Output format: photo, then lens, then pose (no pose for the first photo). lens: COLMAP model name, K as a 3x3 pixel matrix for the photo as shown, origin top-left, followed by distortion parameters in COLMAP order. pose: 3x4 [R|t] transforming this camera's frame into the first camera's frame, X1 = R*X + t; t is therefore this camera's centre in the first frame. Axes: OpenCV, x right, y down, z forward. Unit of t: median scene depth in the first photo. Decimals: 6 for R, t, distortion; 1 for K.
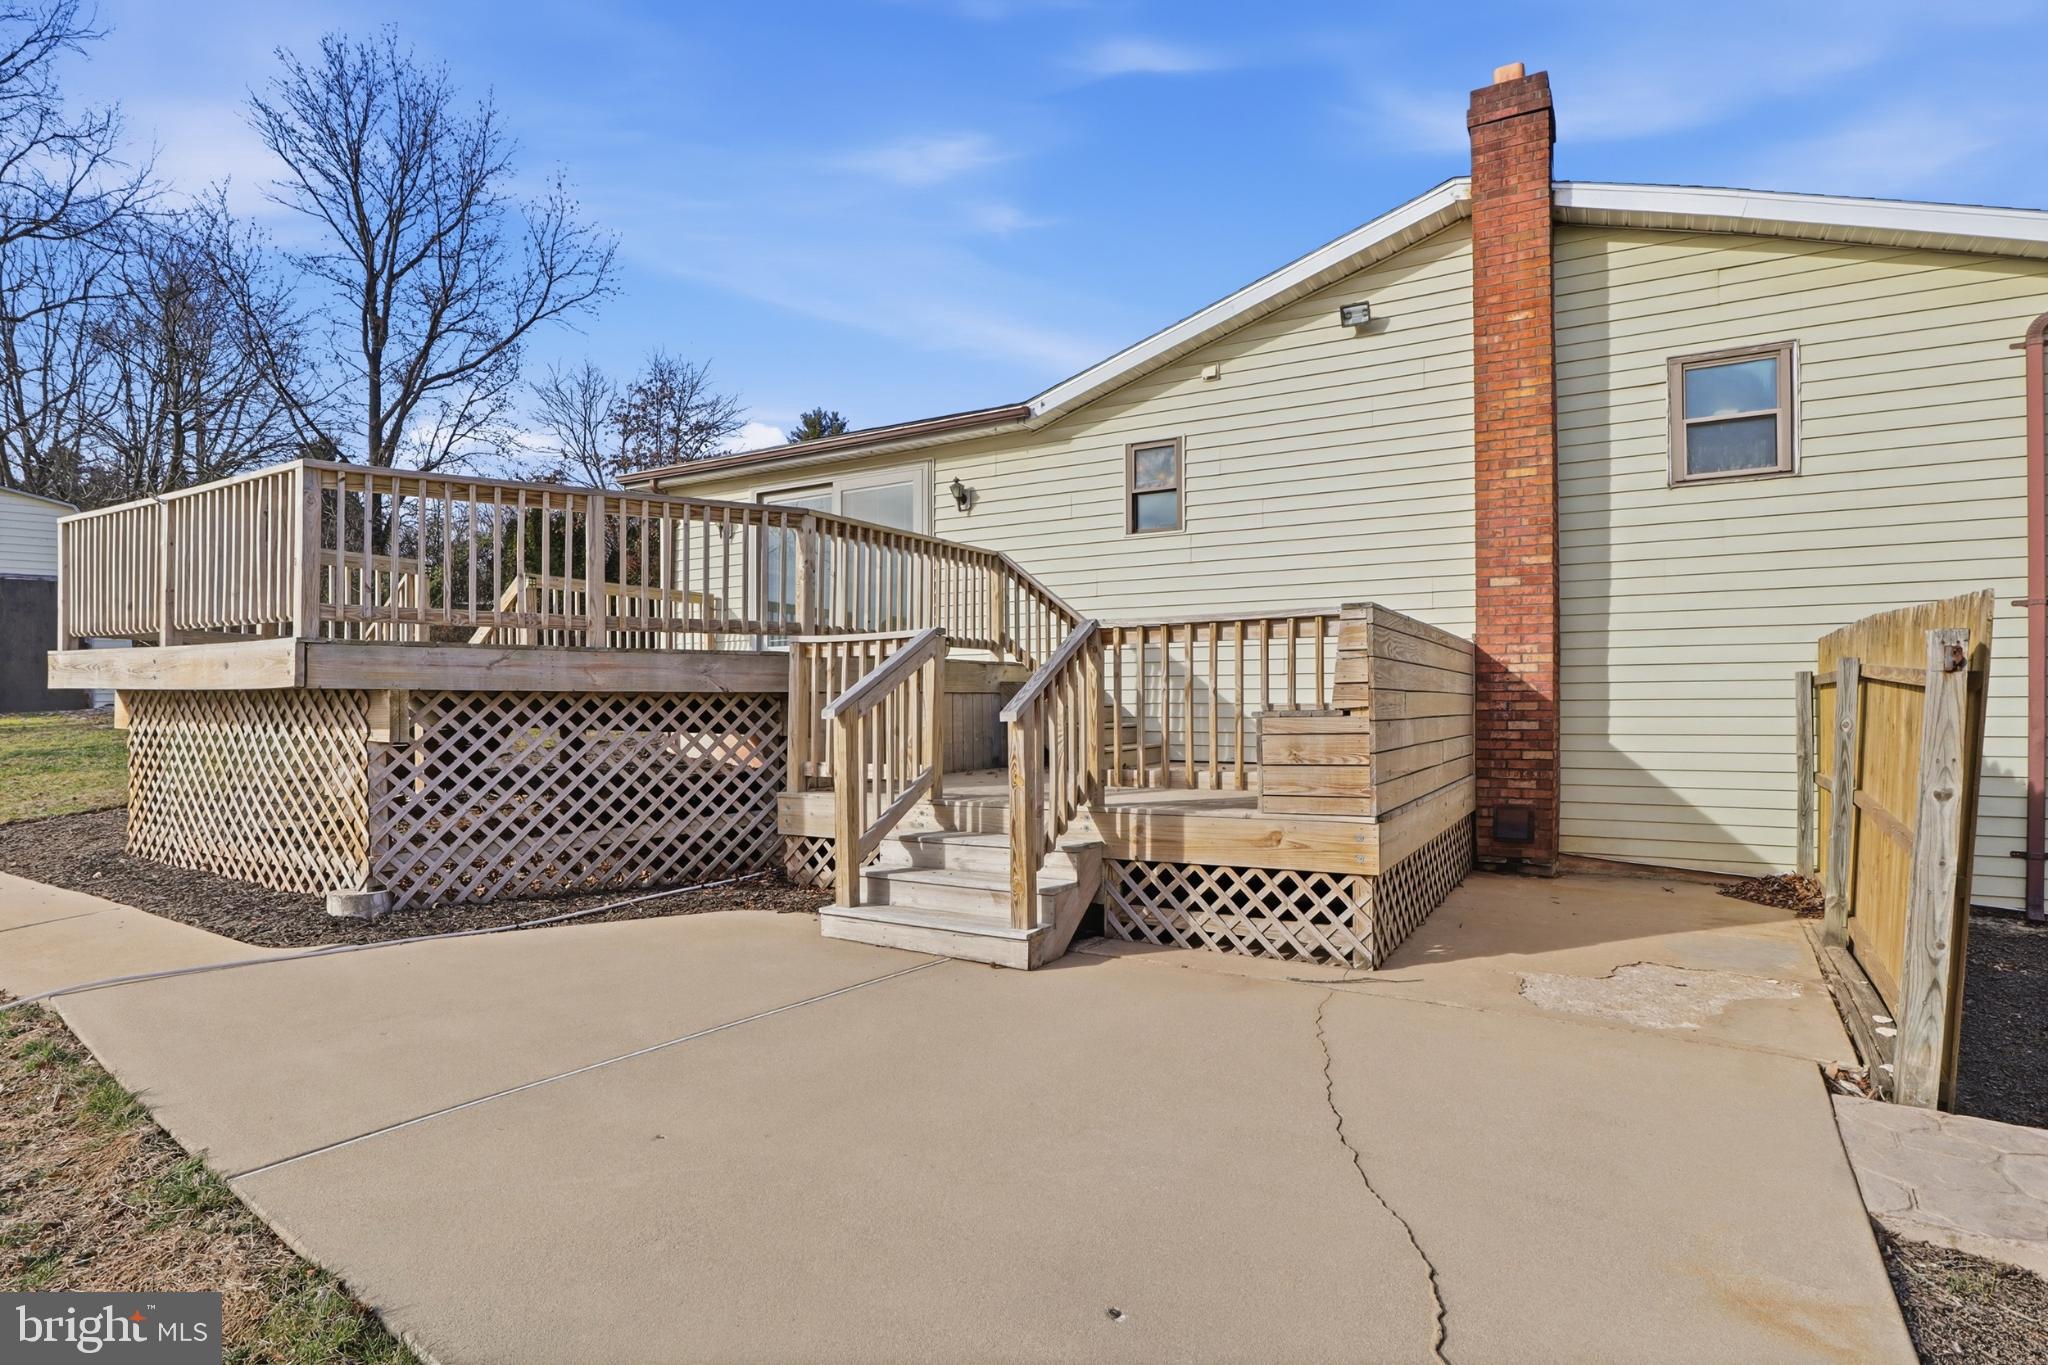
lens RADIAL K [[1052.7, 0, 1028.9], [0, 1052.7, 697.8], [0, 0, 1]] dist [-0.033132, 0.001487]
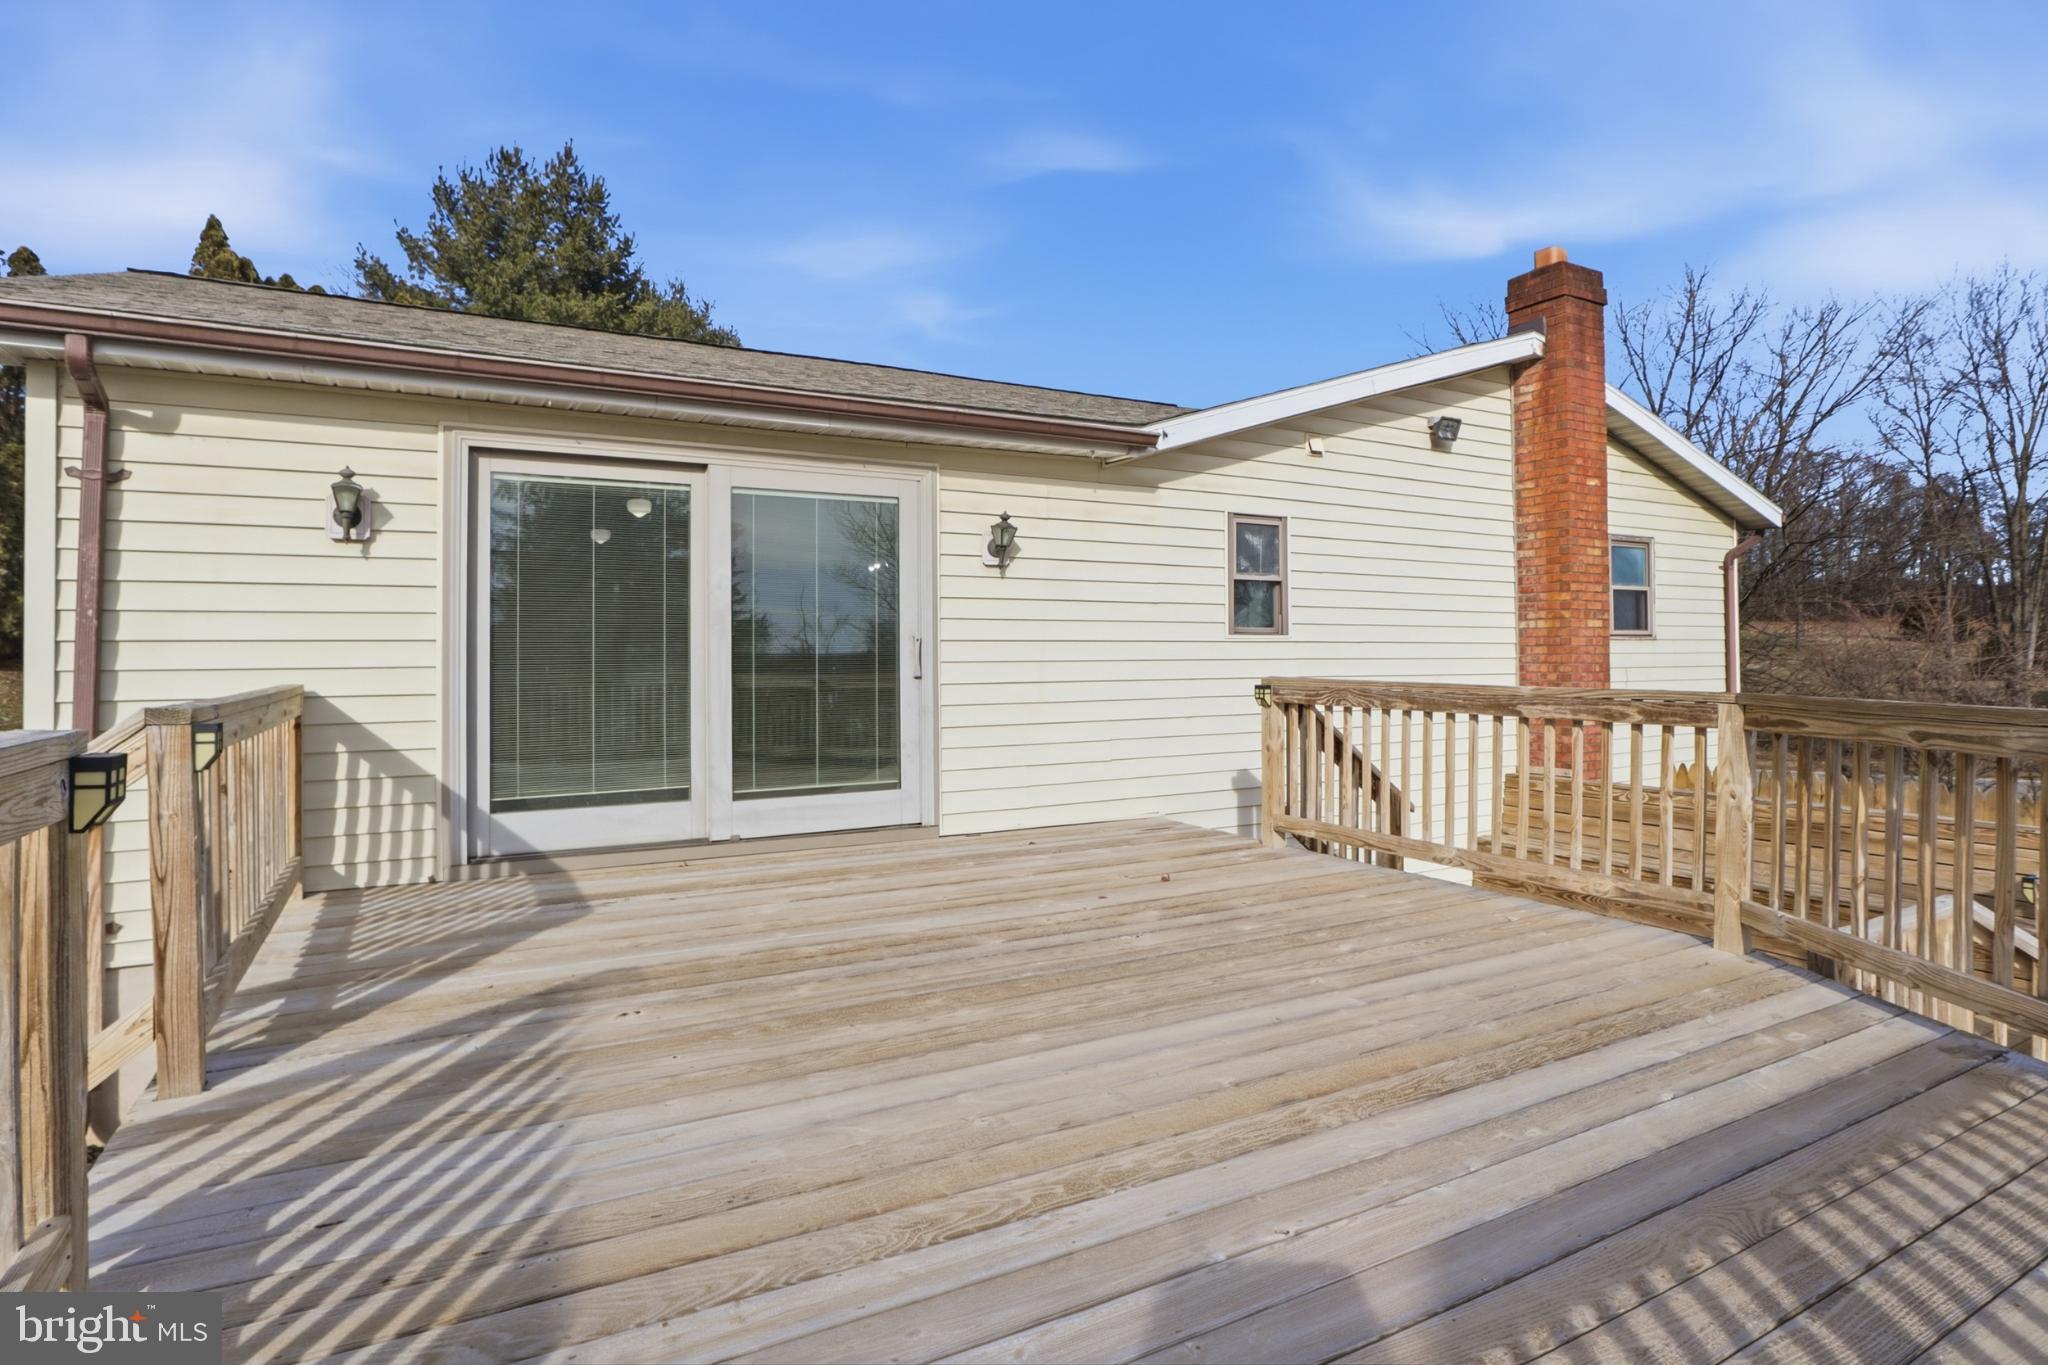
lens RADIAL K [[1052.7, 0, 1004.4], [0, 1052.7, 636.6], [0, 0, 1]] dist [-0.033132, 0.001487]
pose [[0.510071, 0.015084, 0.860000, -0.775980], [-0.004417, 0.999879, -0.014917, -0.177462], [-0.860121, 0.003810, 0.510076, 0.946929]]
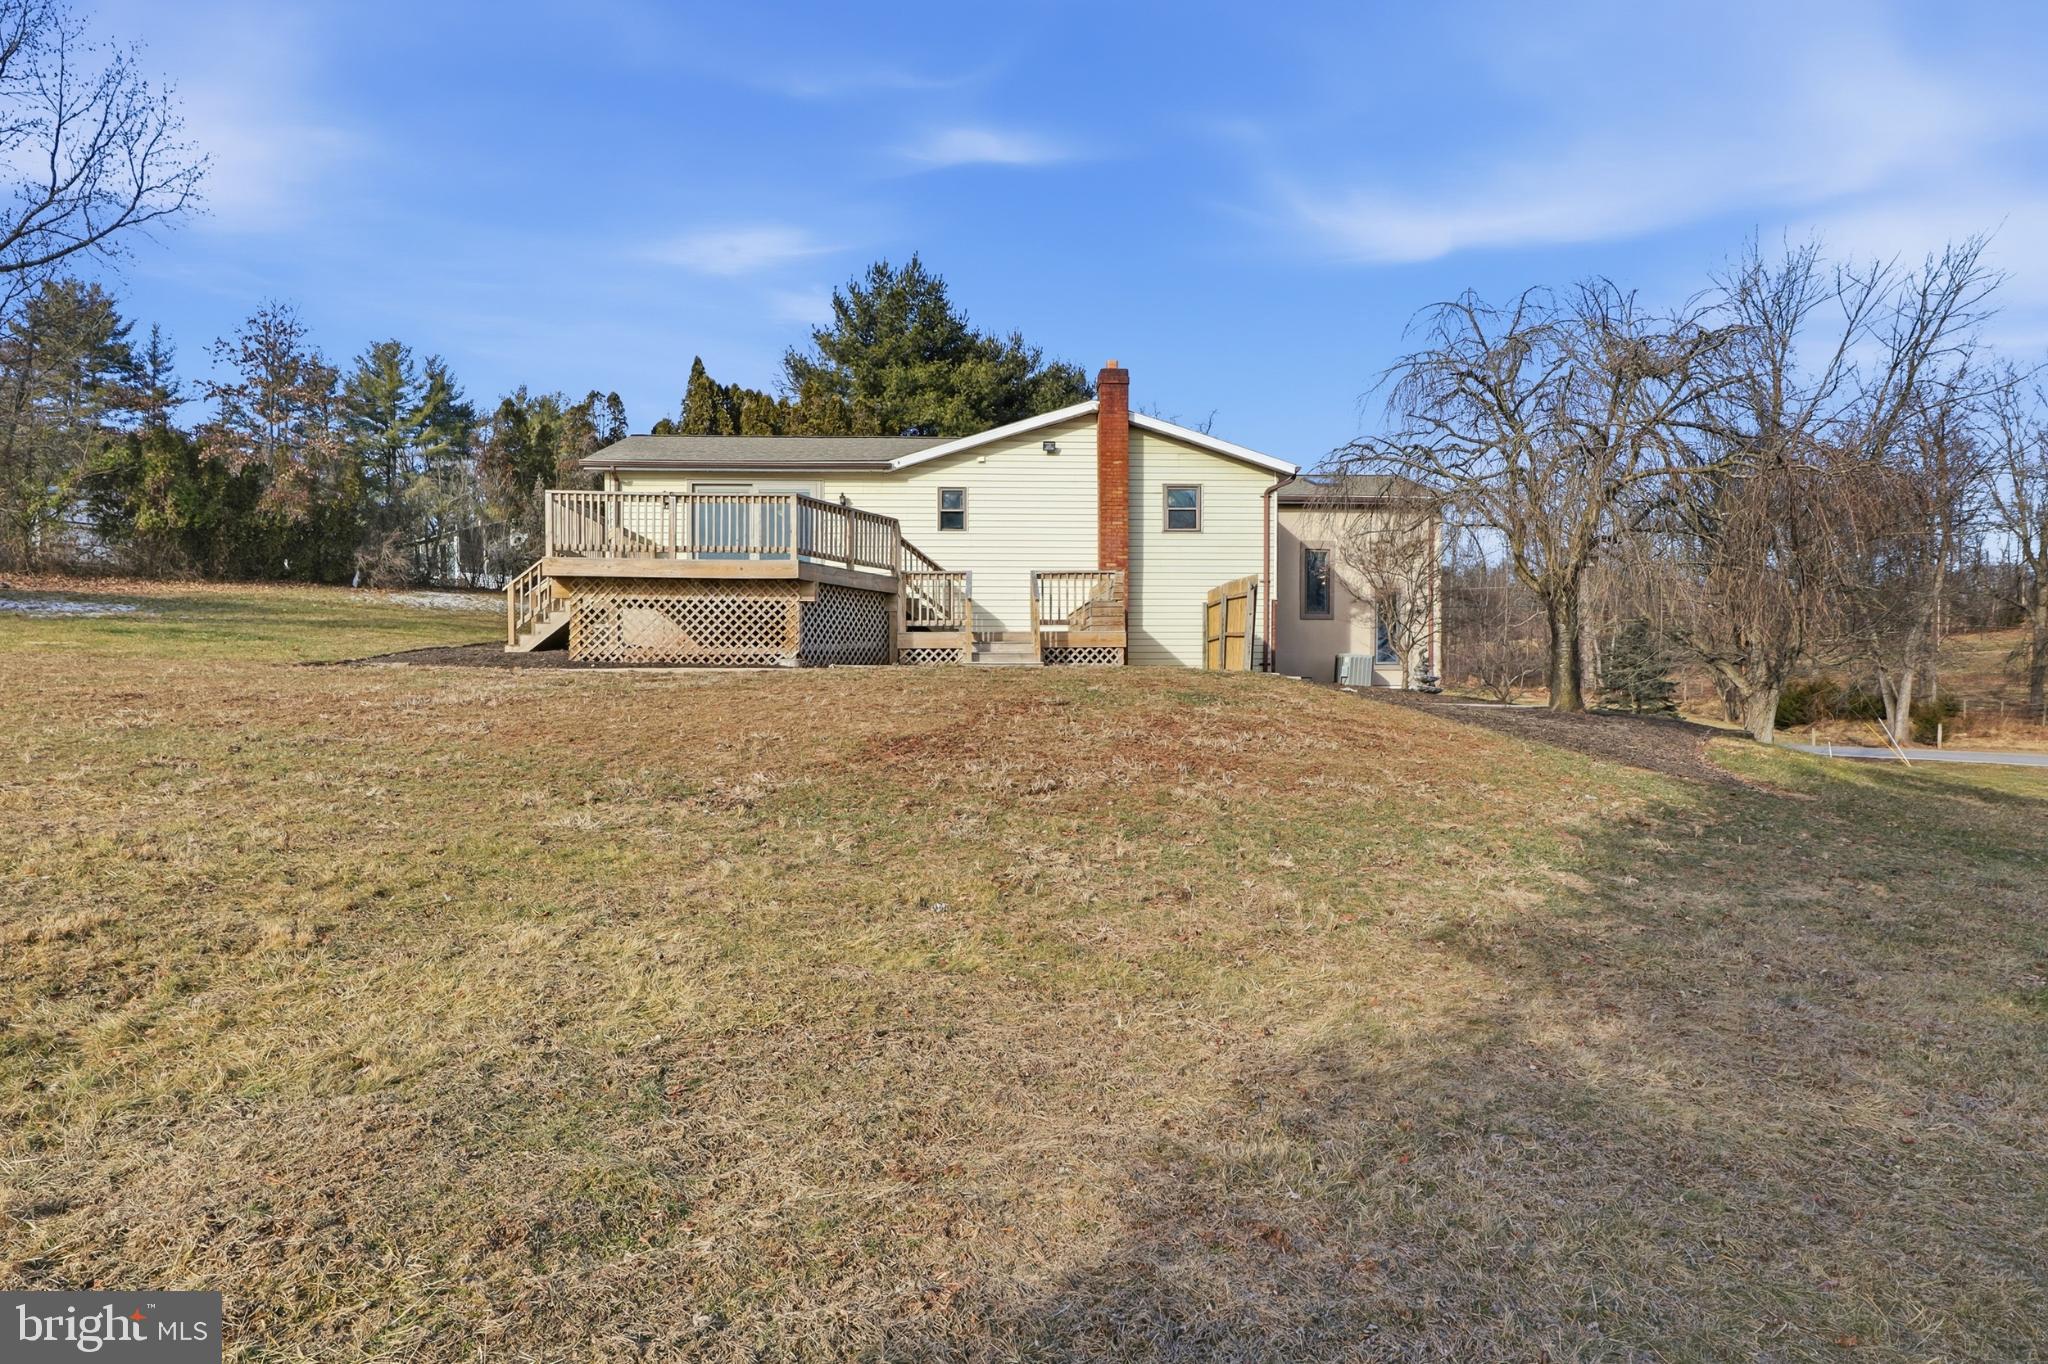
lens RADIAL K [[1221.5, 0, 1009.1], [0, 1221.5, 720.4], [0, 0, 1]] dist [-0.001055, 0.001124]
pose [[0.841801, -0.010402, 0.539688, -1.360891], [-0.006005, 0.999572, 0.028633, 0.184391], [-0.539755, -0.027344, 0.841378, -1.384904]]
